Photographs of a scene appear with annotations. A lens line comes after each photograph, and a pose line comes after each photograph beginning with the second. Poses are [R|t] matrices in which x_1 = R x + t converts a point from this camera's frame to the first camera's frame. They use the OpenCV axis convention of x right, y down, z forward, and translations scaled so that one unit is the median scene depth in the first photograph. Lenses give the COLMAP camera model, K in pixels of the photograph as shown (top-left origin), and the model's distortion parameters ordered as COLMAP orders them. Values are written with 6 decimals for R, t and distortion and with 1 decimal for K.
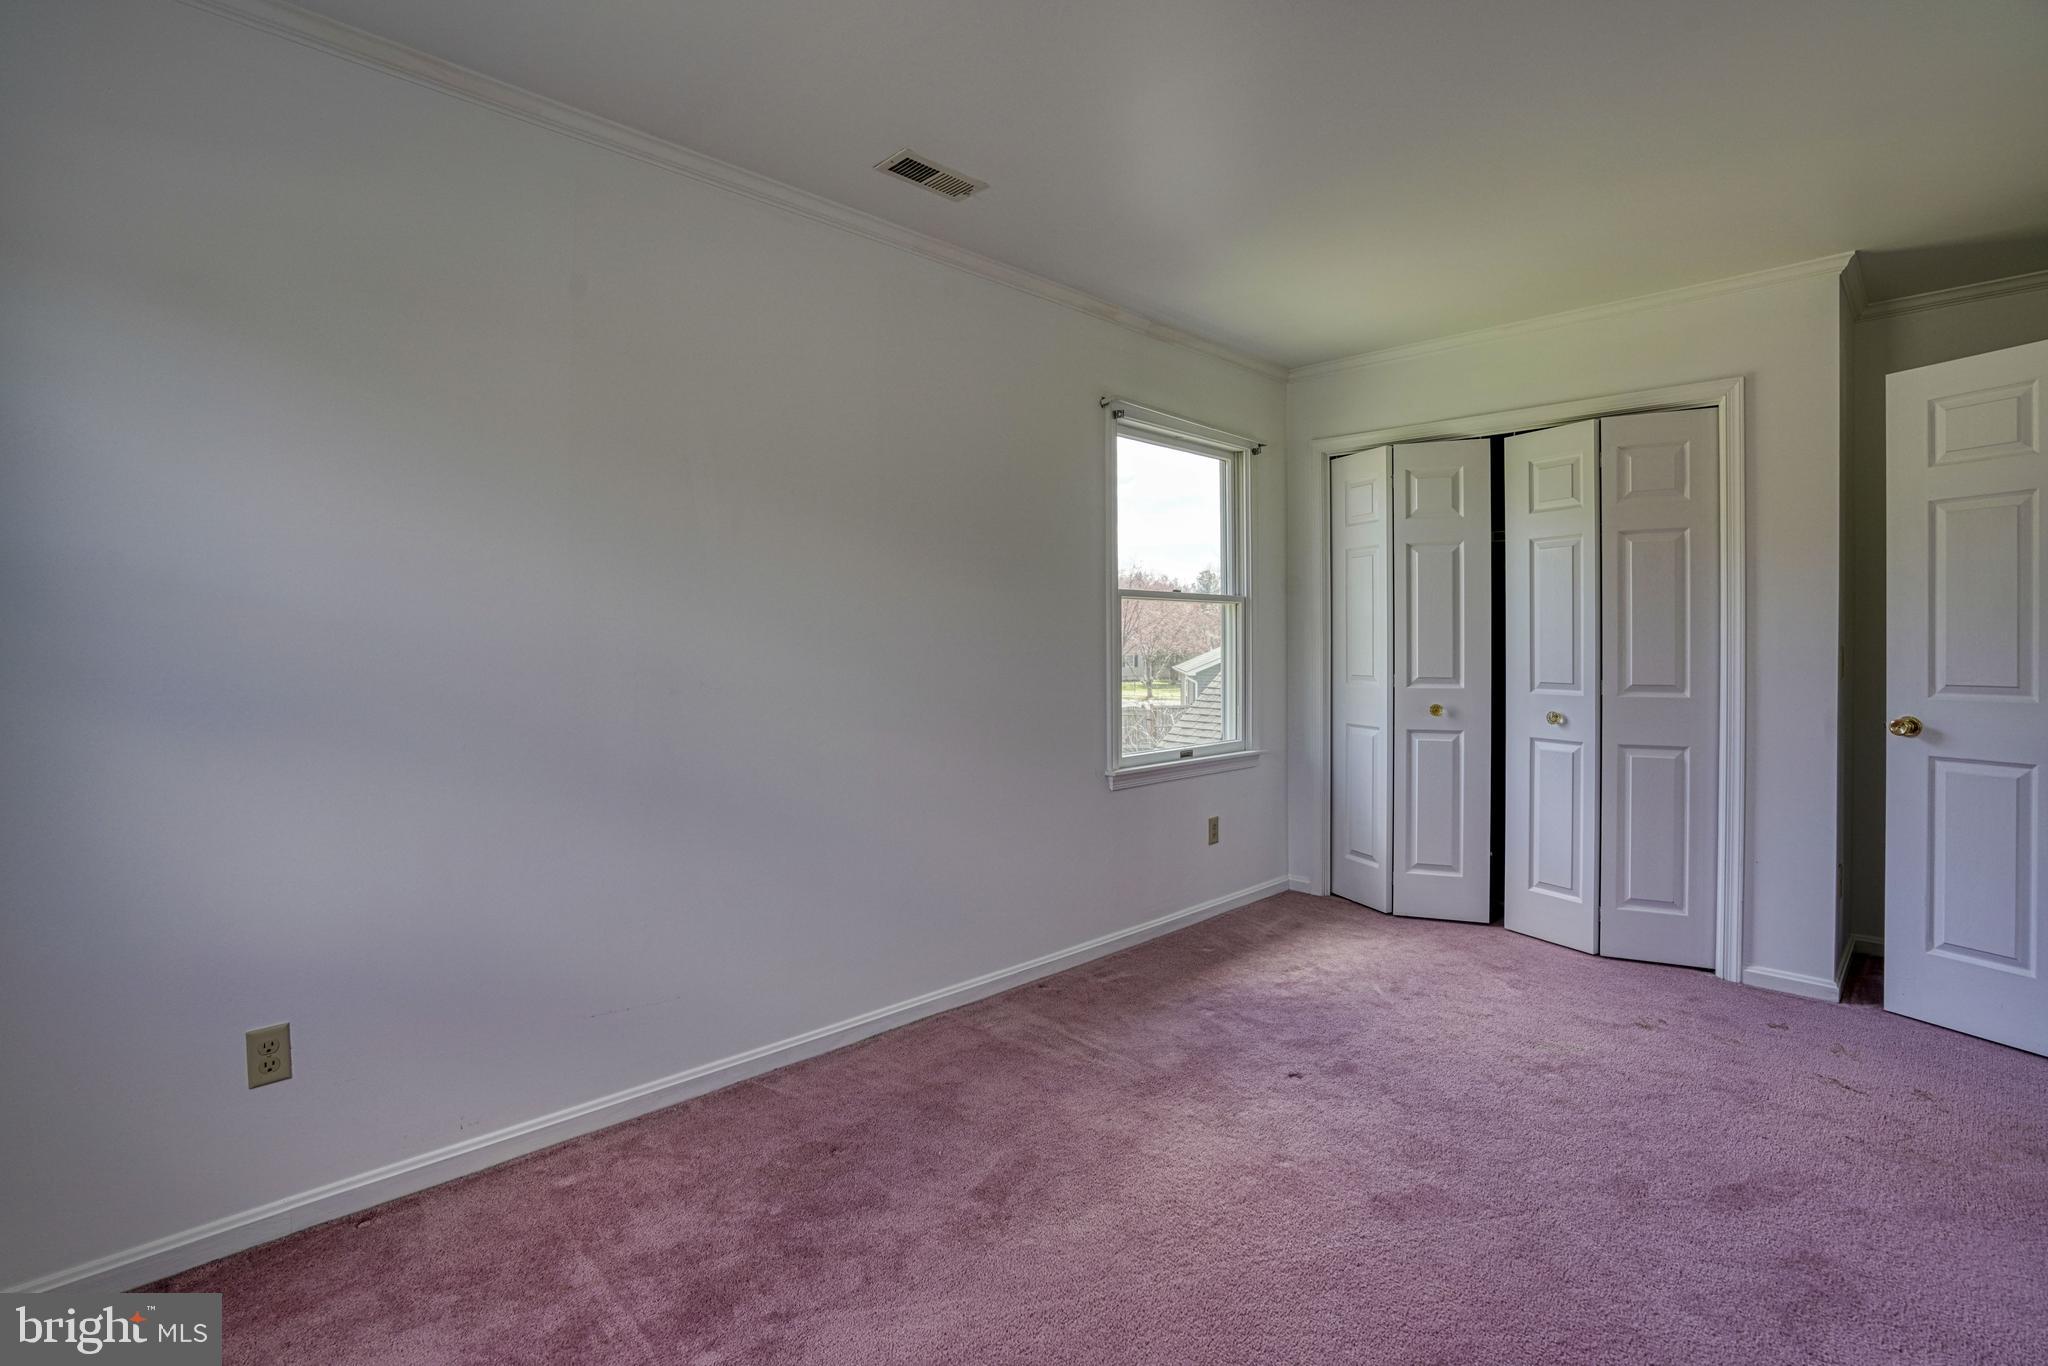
lens RADIAL K [[987.4, 0, 979.1], [0, 987.4, 669.3], [0, 0, 1]] dist [-0.044304, 0.020754]
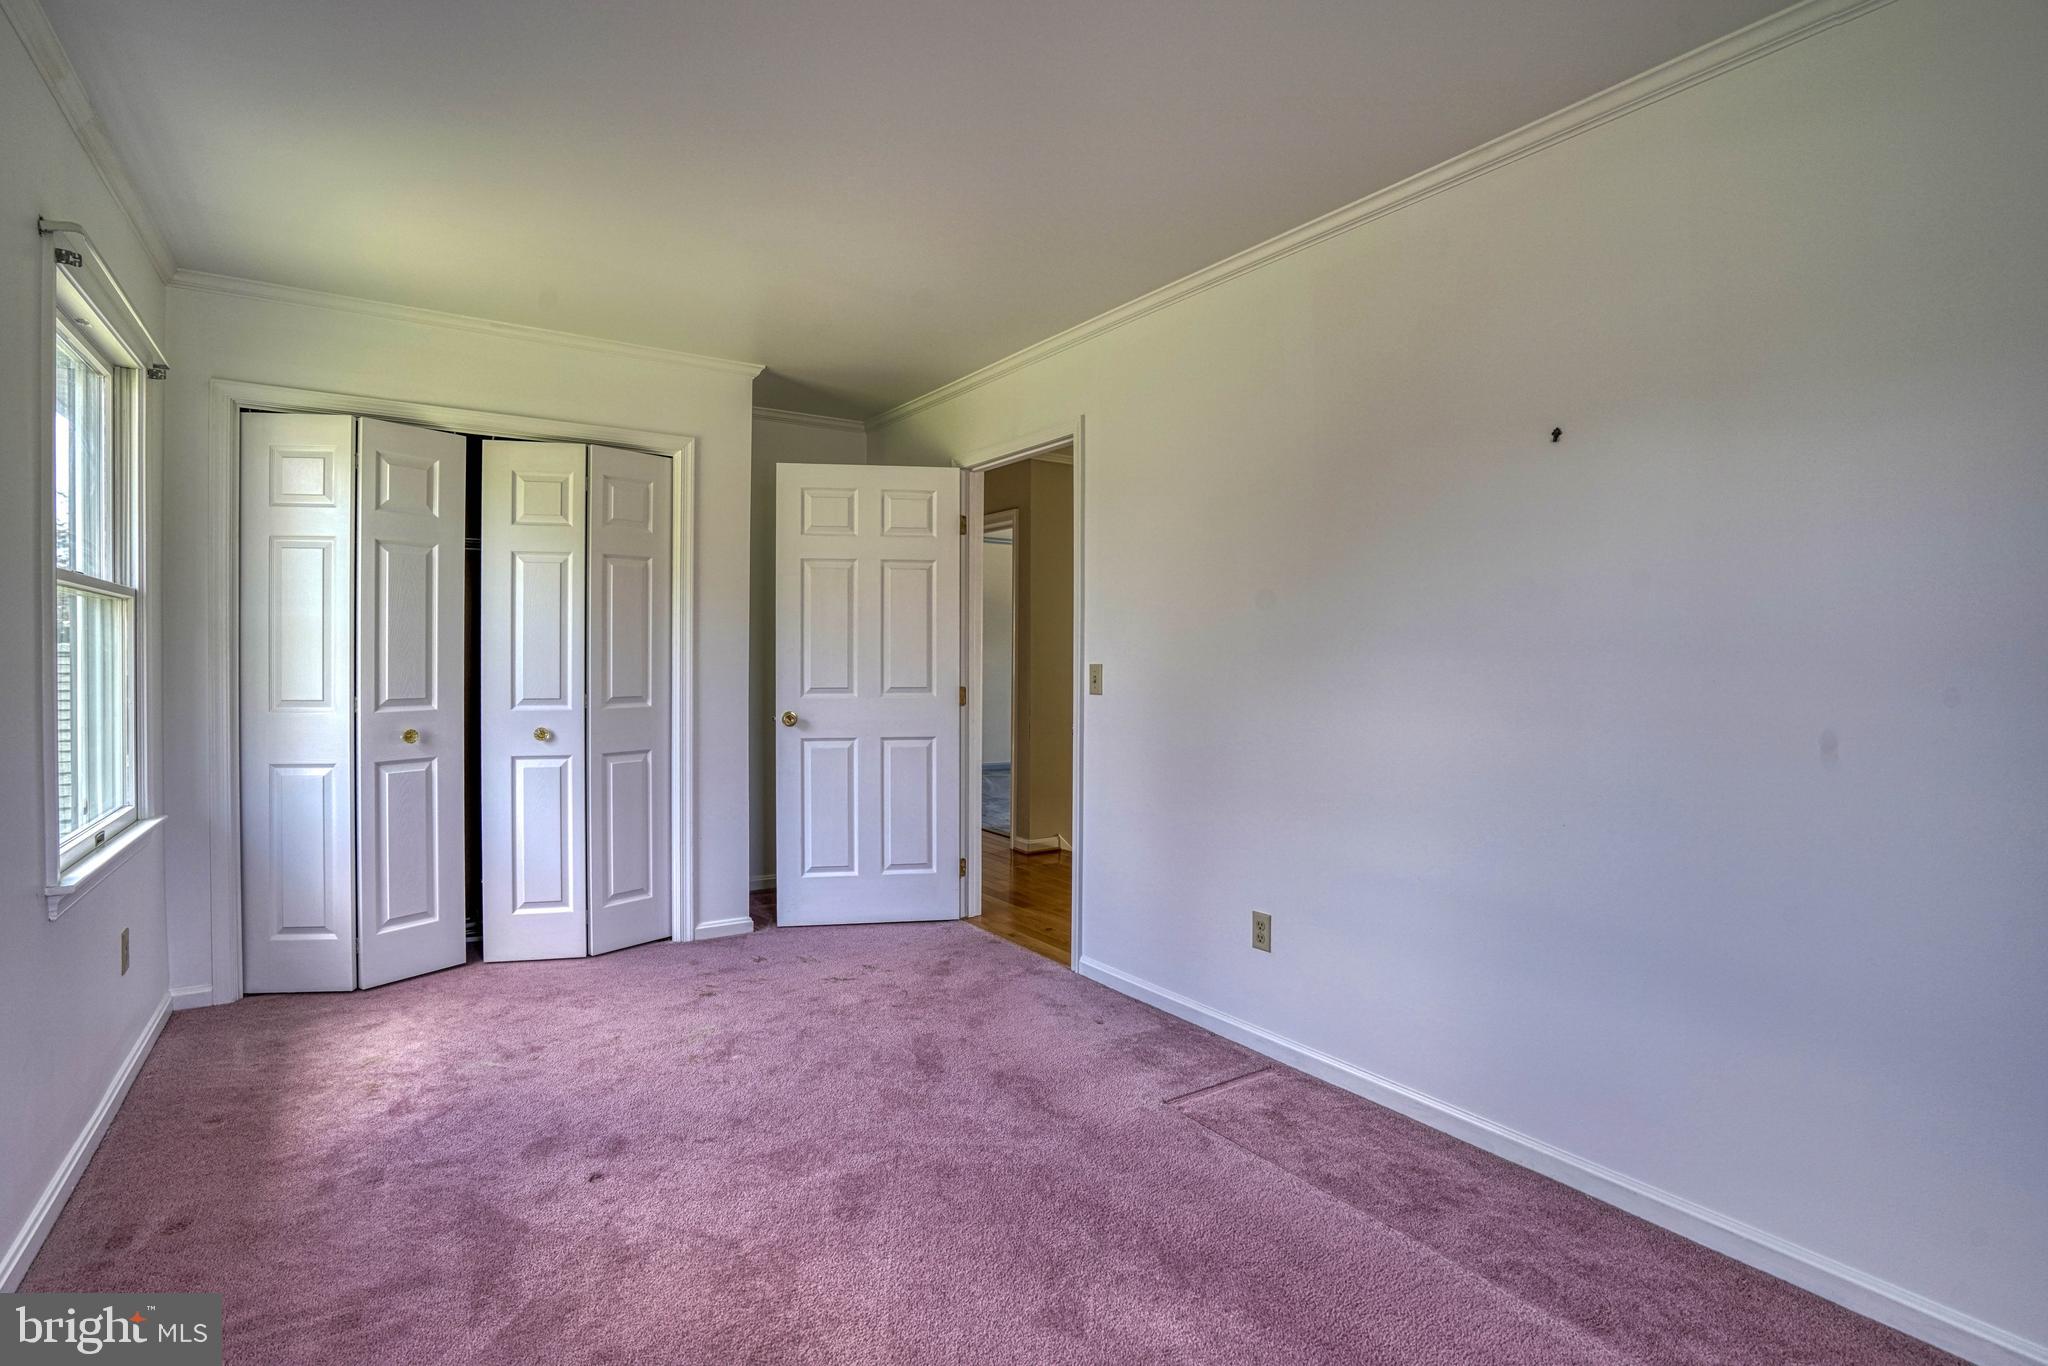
lens RADIAL K [[966.6, 0, 1029.4], [0, 966.6, 678.8], [0, 0, 1]] dist [-0.061560, 0.026768]
pose [[0.168992, -0.020500, 0.985404, -0.297018], [0.023281, 0.999588, 0.016803, -0.011813], [-0.985342, 0.020101, 0.169400, 0.361022]]
